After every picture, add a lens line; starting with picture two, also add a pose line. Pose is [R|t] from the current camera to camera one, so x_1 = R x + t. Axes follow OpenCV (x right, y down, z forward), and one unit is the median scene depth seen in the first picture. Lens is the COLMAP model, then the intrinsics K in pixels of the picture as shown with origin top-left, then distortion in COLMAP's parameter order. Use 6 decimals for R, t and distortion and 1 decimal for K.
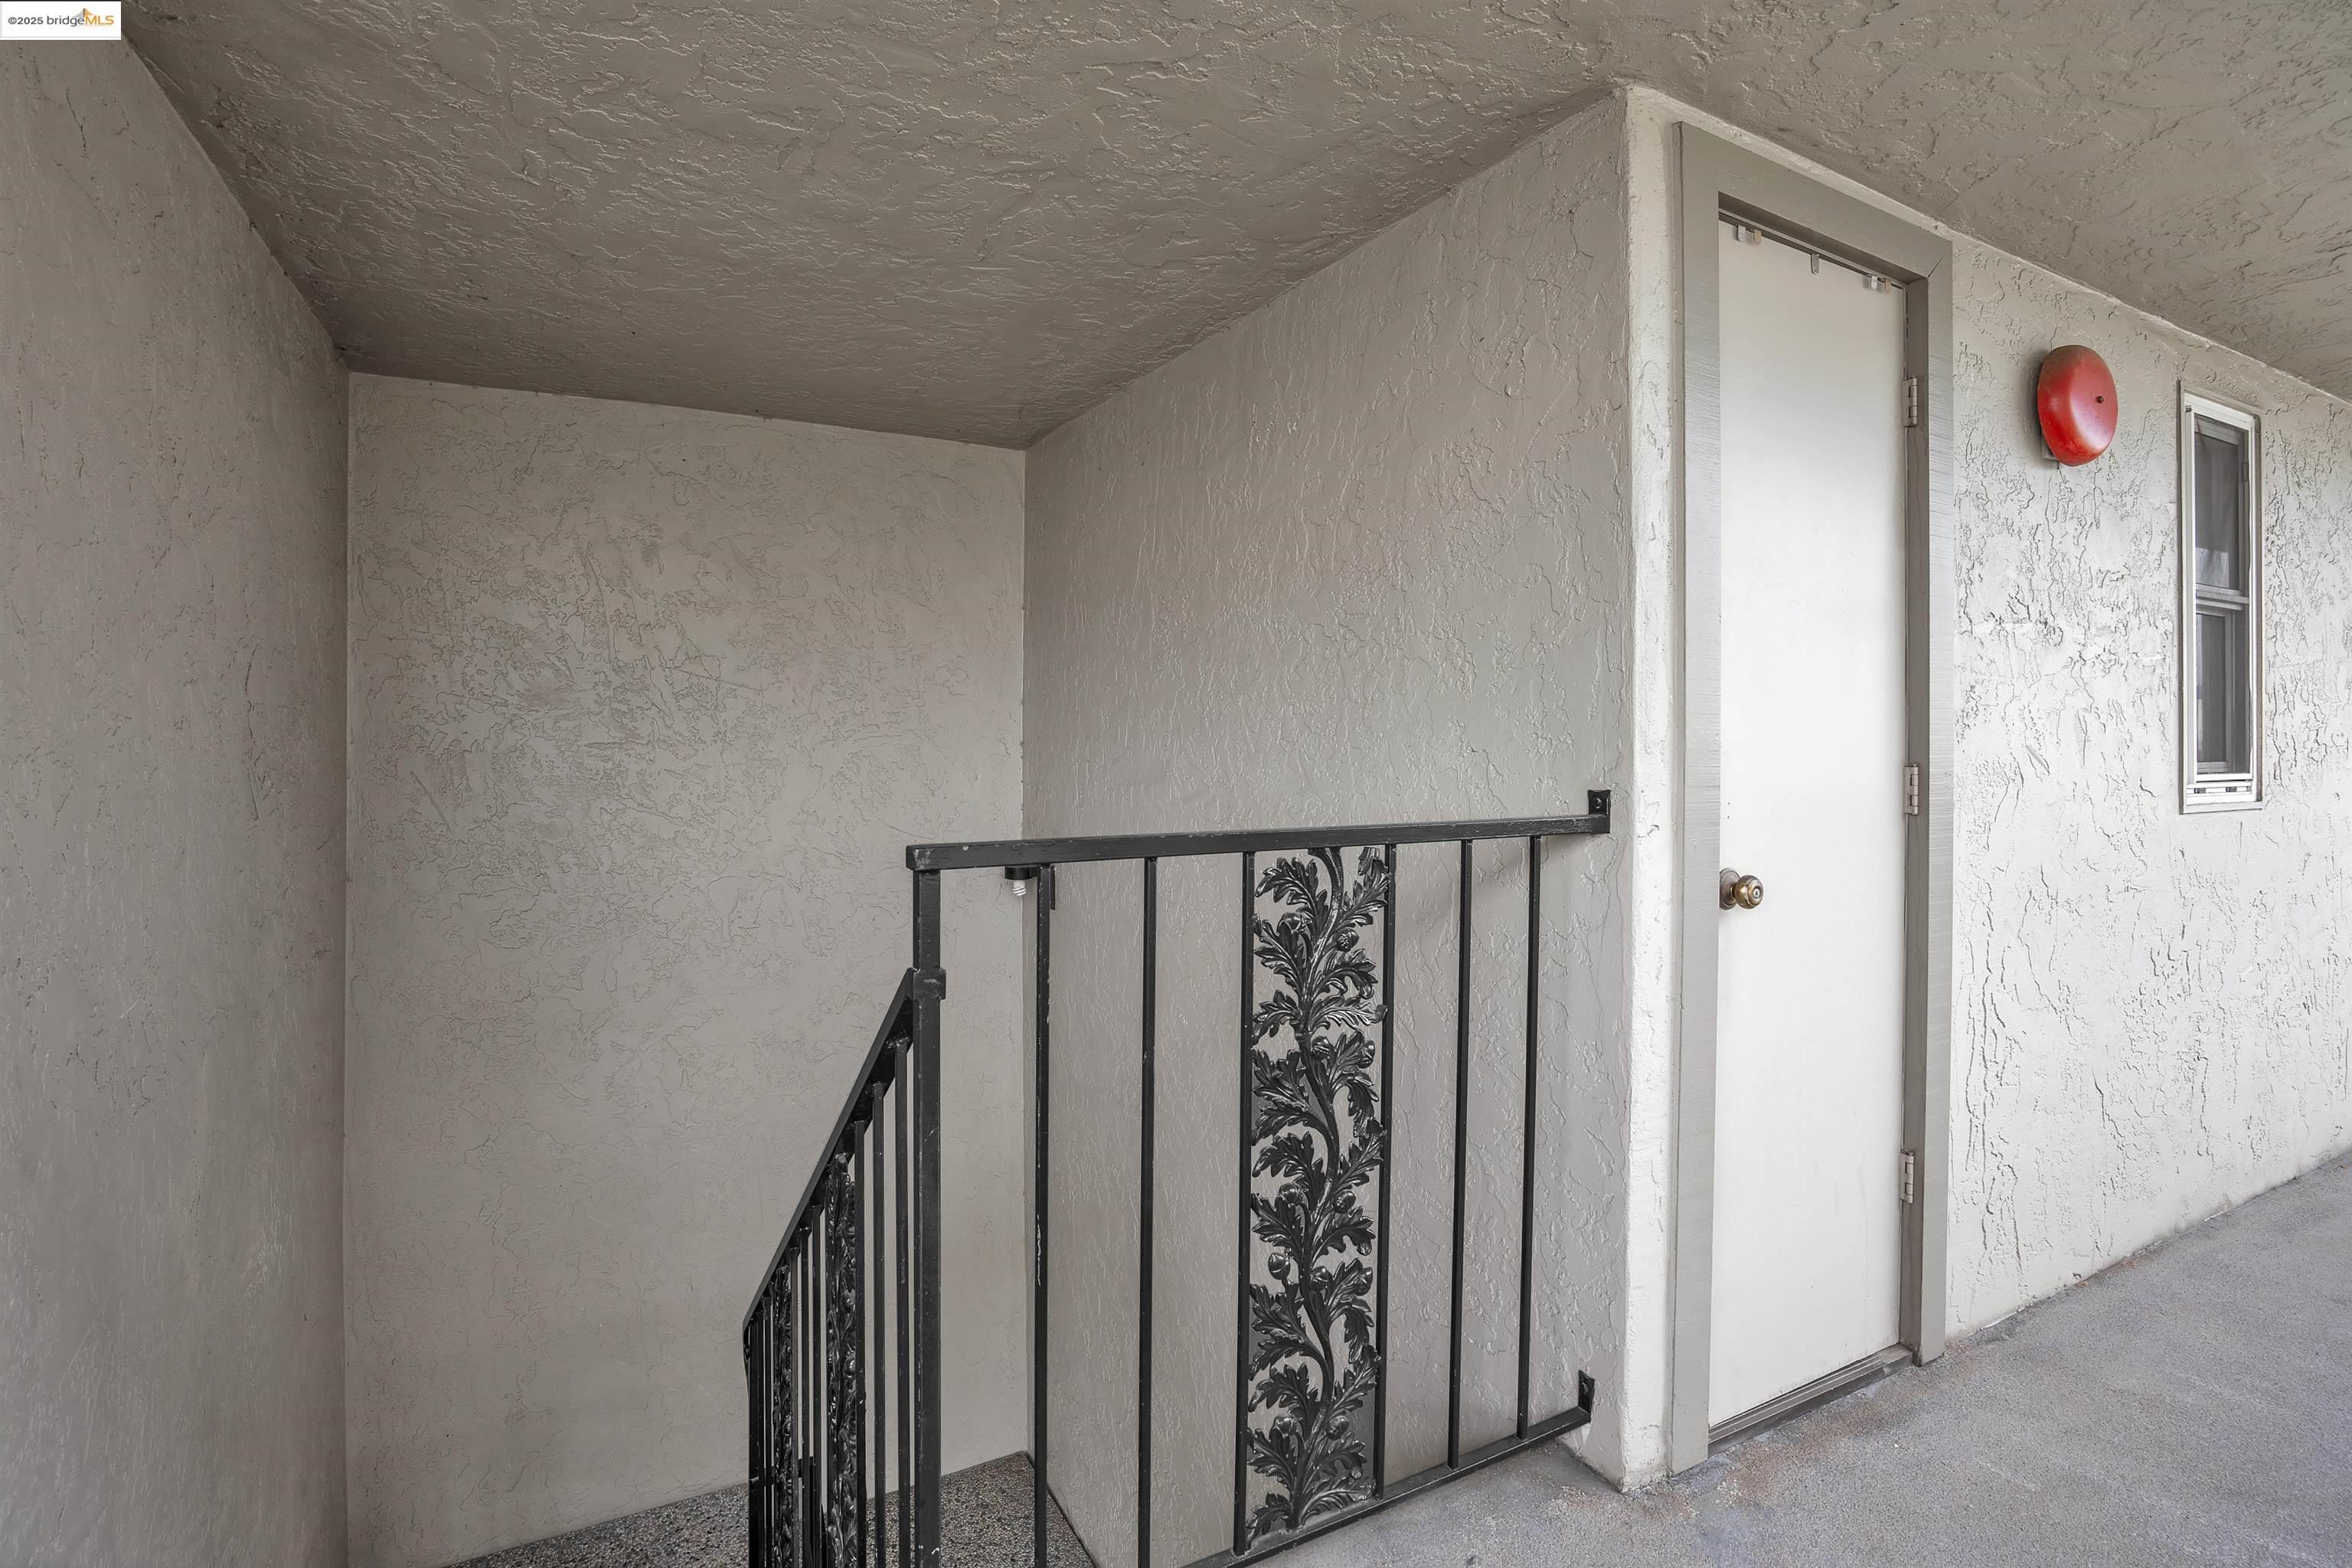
lens RADIAL K [[1089.5, 0, 1208.4], [0, 1089.5, 723.1], [0, 0, 1]] dist [-0.043364, 0.015608]
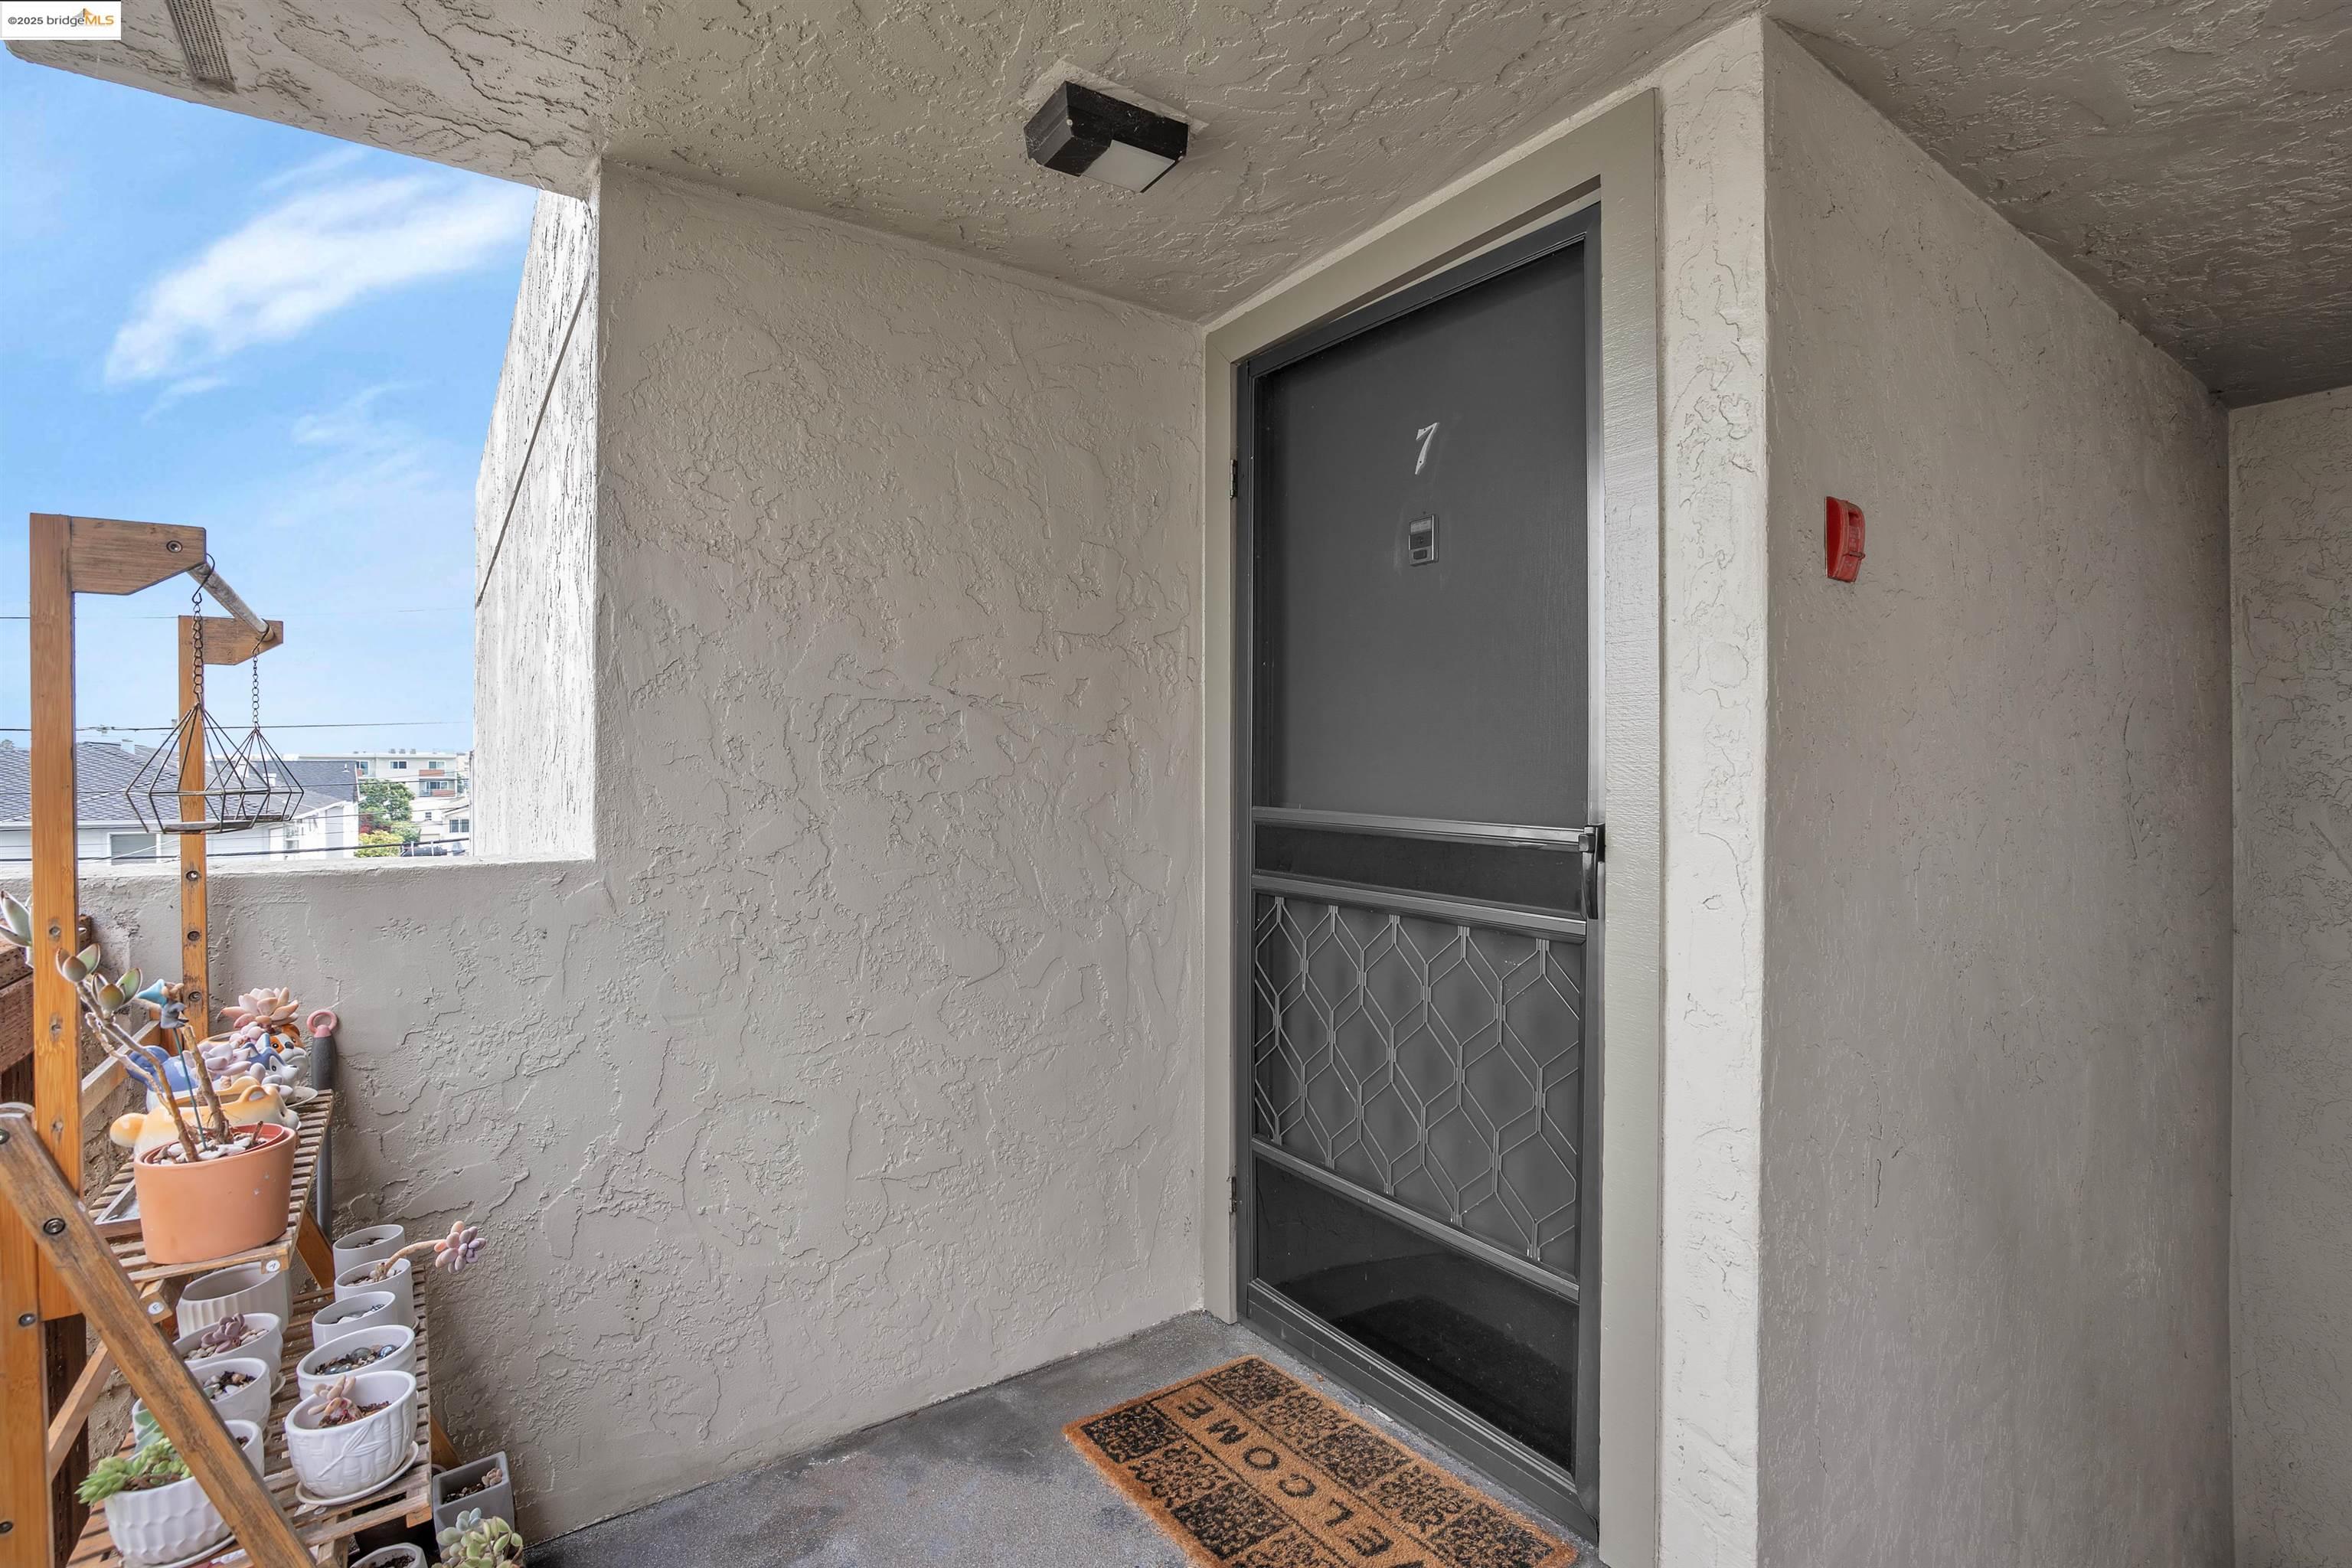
lens RADIAL K [[1089.5, 0, 1155.4], [0, 1089.5, 773.2], [0, 0, 1]] dist [-0.043364, 0.015608]
pose [[0.086639, -0.004771, -0.996228, 0.075954], [0.004966, 0.999978, -0.004357, 0.002335], [0.996227, -0.004569, 0.086661, -0.070653]]
